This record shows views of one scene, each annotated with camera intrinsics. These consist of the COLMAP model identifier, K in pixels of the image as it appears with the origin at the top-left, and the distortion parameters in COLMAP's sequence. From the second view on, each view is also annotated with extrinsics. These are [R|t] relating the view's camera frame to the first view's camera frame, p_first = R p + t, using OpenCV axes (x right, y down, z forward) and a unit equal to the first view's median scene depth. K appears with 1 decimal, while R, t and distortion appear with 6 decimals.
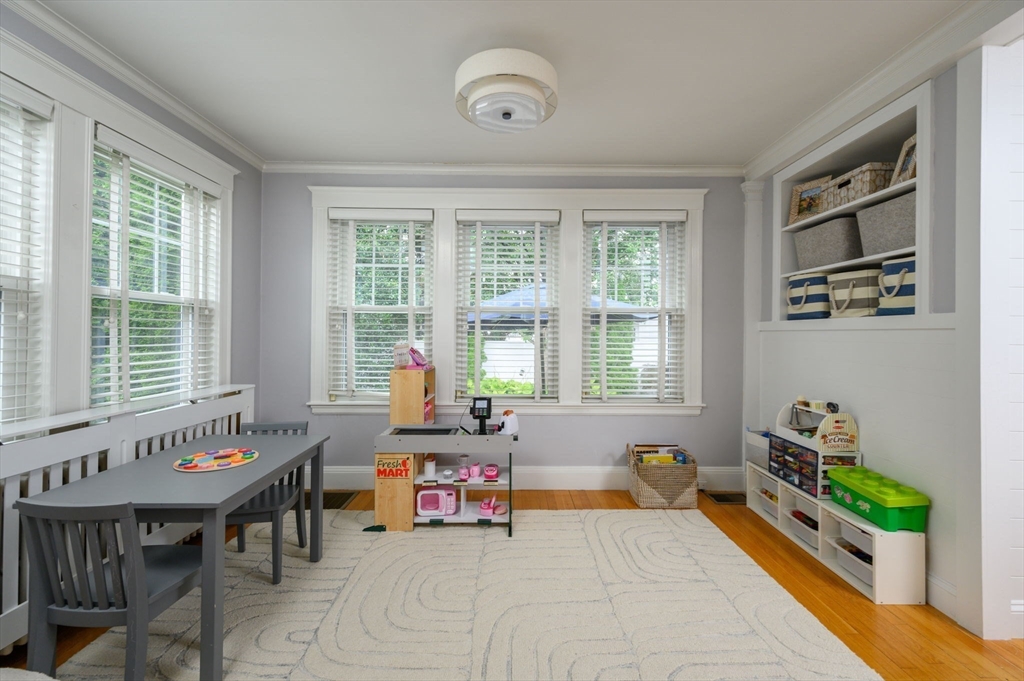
lens RADIAL K [[402.2, 0, 515.6], [0, 402.2, 338.7], [0, 0, 1]] dist [0.001285, 0.000057]
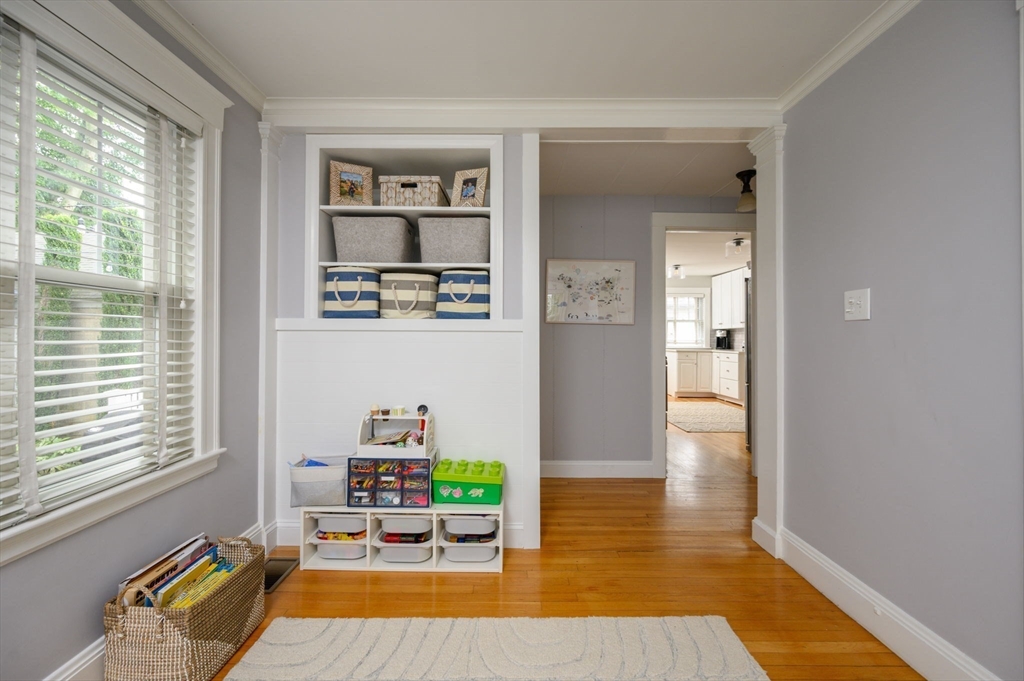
lens RADIAL K [[402.2, 0, 515.6], [0, 402.2, 338.7], [0, 0, 1]] dist [0.001285, 0.000057]
pose [[0.010098, -0.004971, 0.999937, -0.184952], [0.009351, 0.999944, 0.004876, -0.004874], [-0.999905, 0.009301, 0.010144, 0.730396]]
